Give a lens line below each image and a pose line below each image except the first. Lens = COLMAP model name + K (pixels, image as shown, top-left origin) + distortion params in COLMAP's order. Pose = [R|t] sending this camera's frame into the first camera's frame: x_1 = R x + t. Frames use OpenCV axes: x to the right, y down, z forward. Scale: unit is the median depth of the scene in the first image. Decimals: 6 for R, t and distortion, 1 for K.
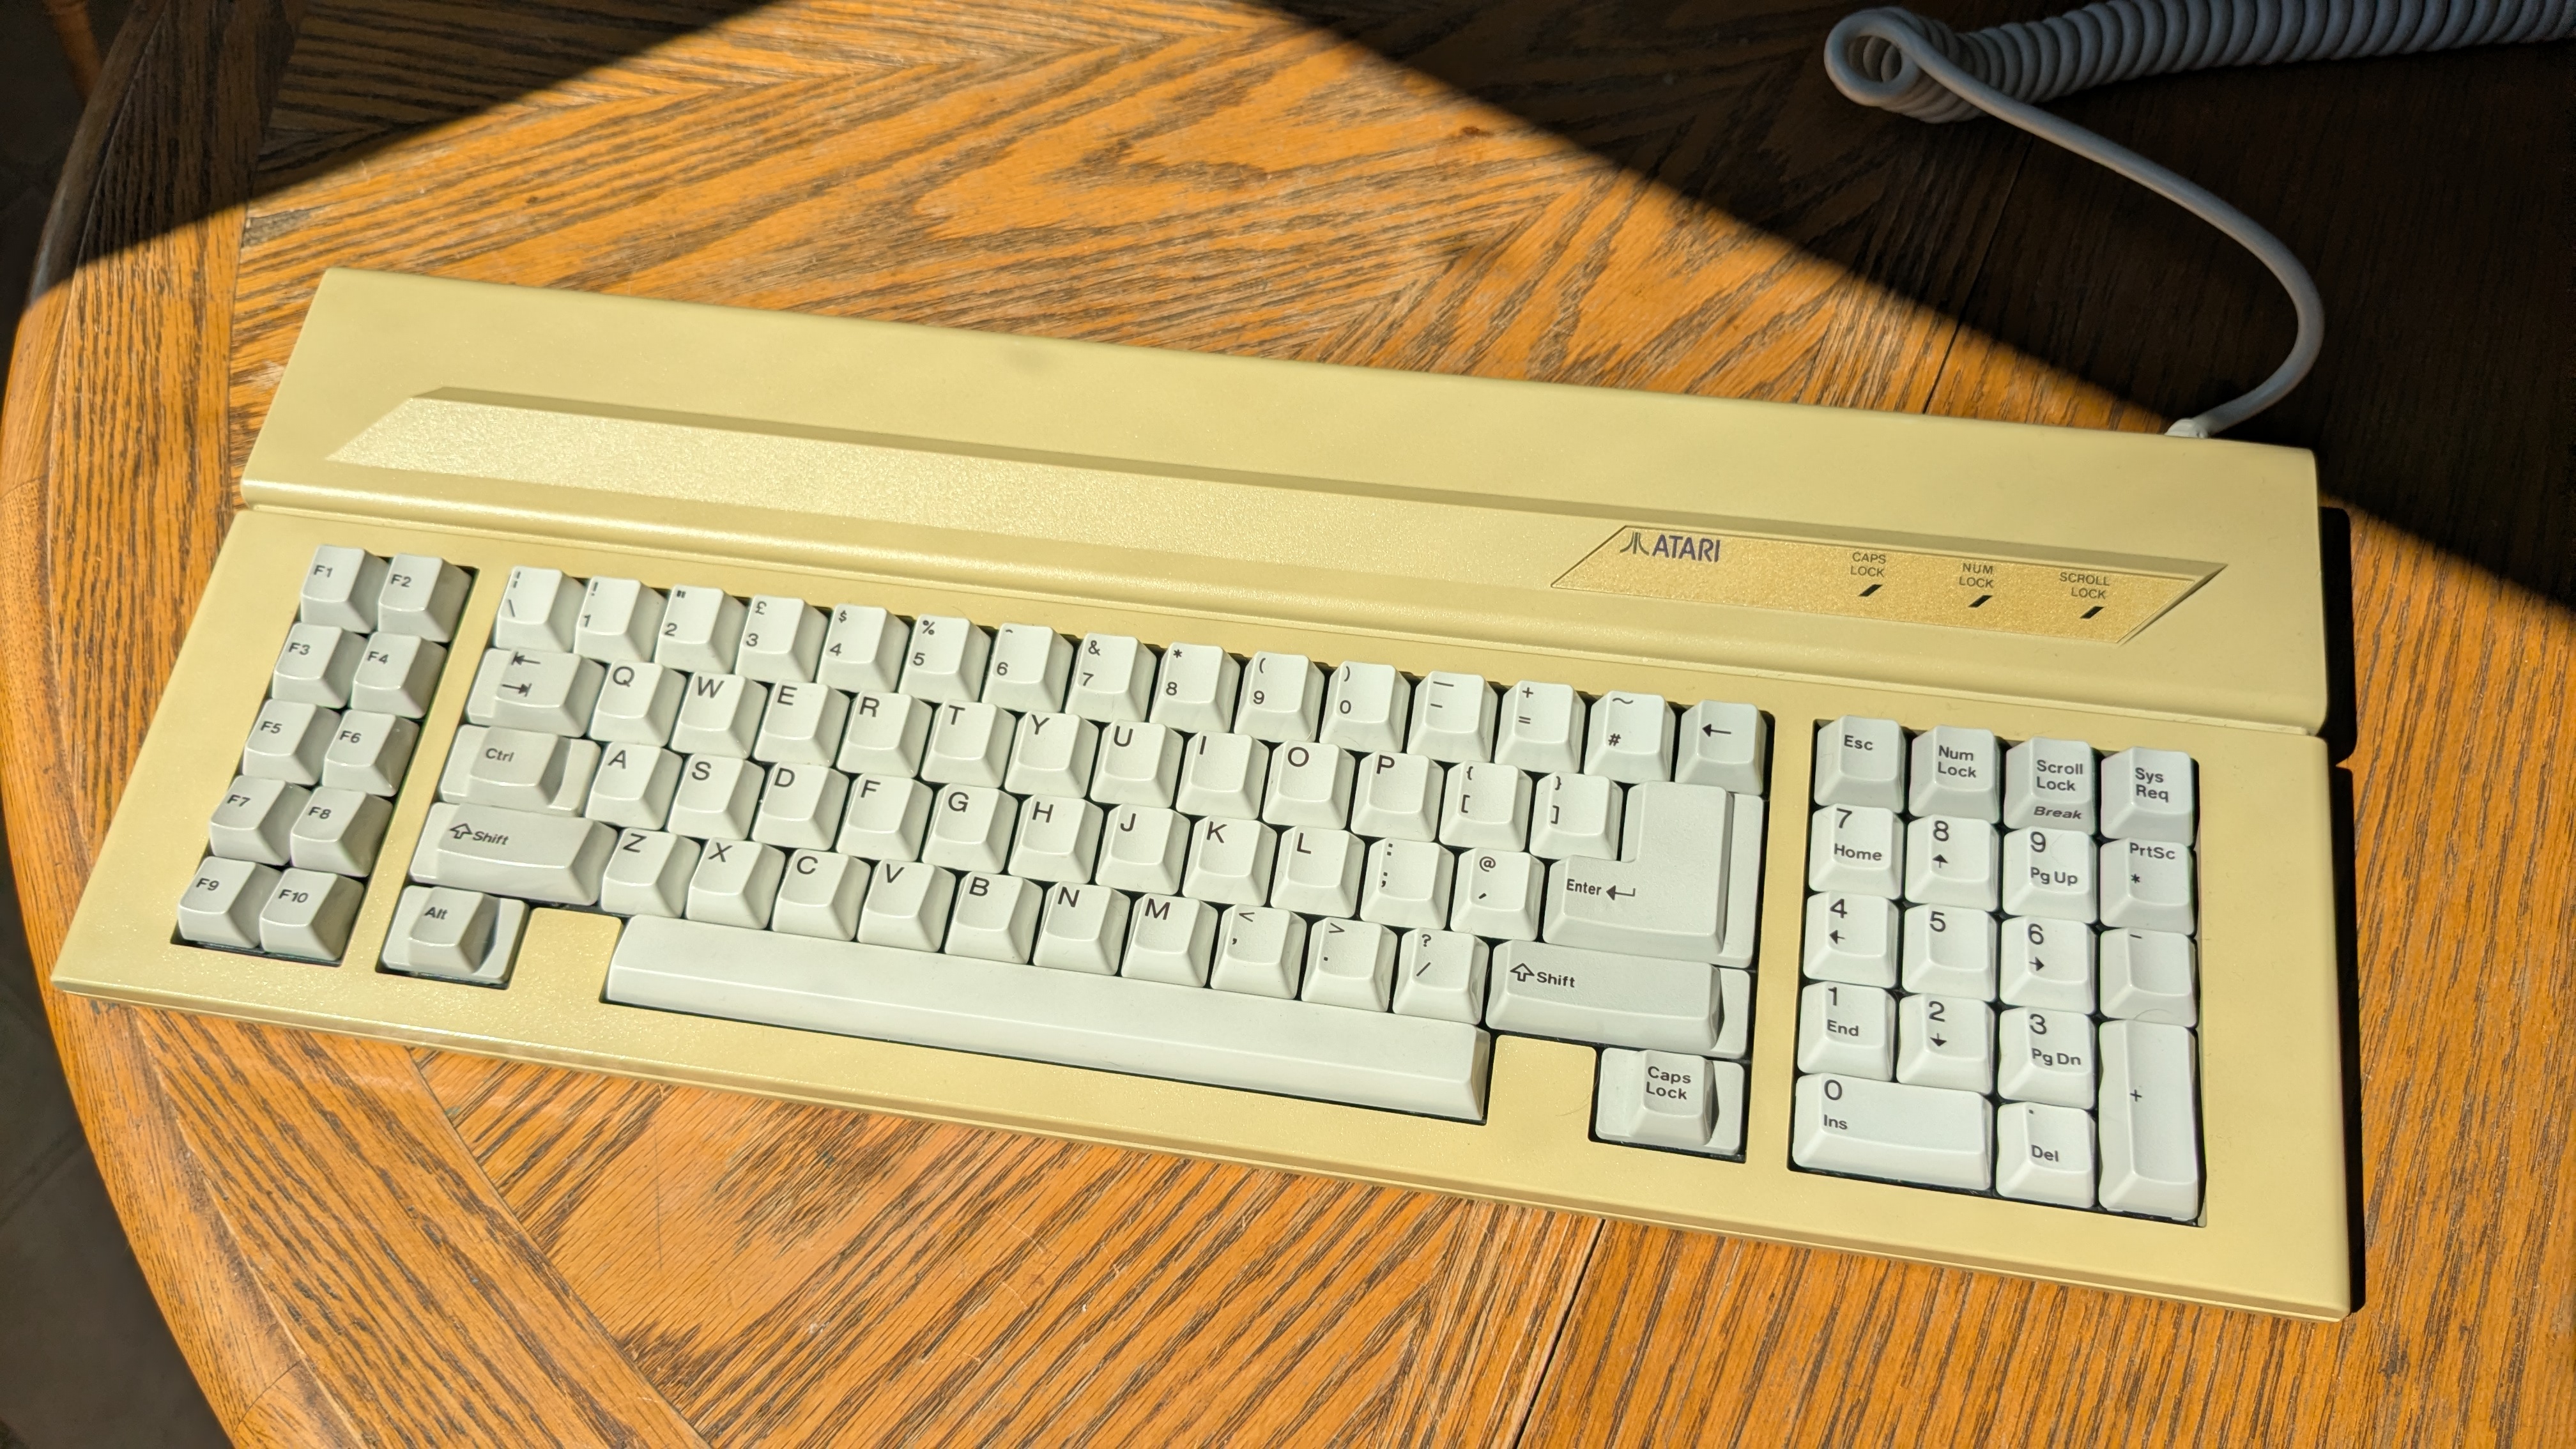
lens RADIAL K [[2056.4, 0, 1254.8], [0, 2056.4, 759.6], [0, 0, 1]] dist [0.018305, -0.051274]
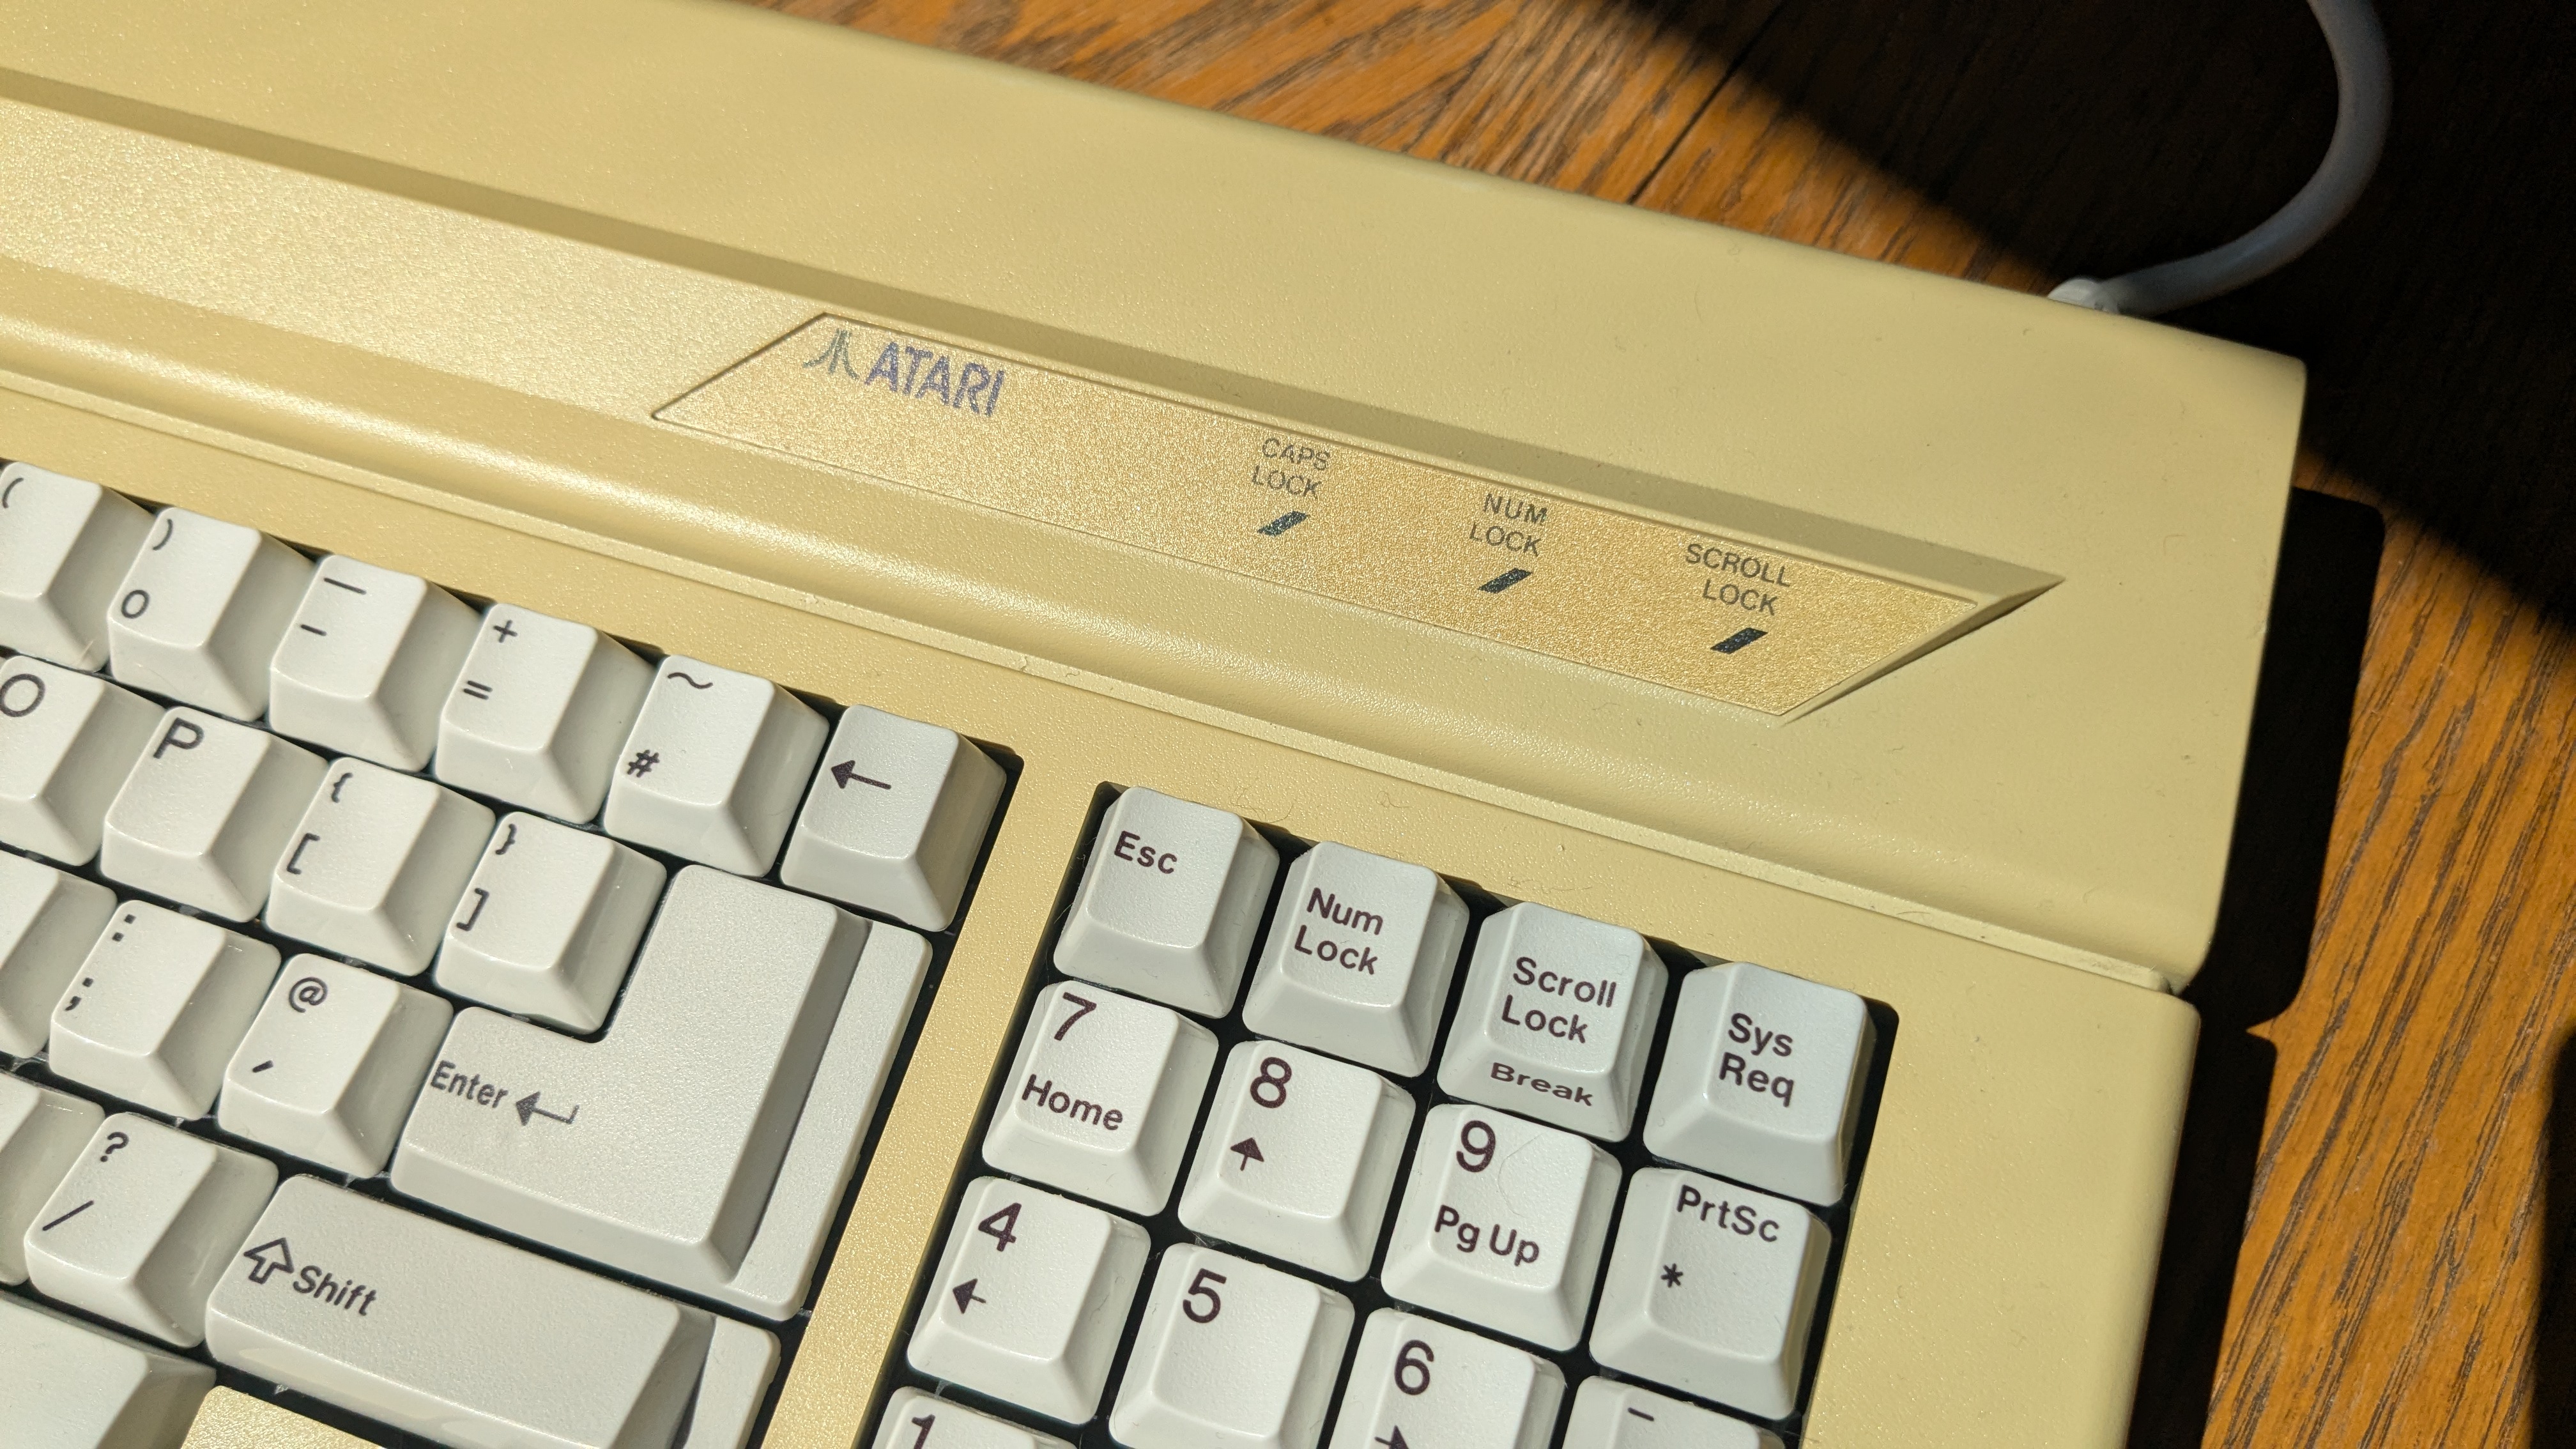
lens RADIAL K [[2000.3, 0, 1286.8], [0, 2000.3, 773.1], [0, 0, 1]] dist [0.063437, -0.139882]
pose [[0.988223, 0.149236, -0.033823, 0.314463], [-0.146739, 0.986896, 0.067113, -0.055453], [0.043395, -0.061360, 0.997172, 0.531521]]
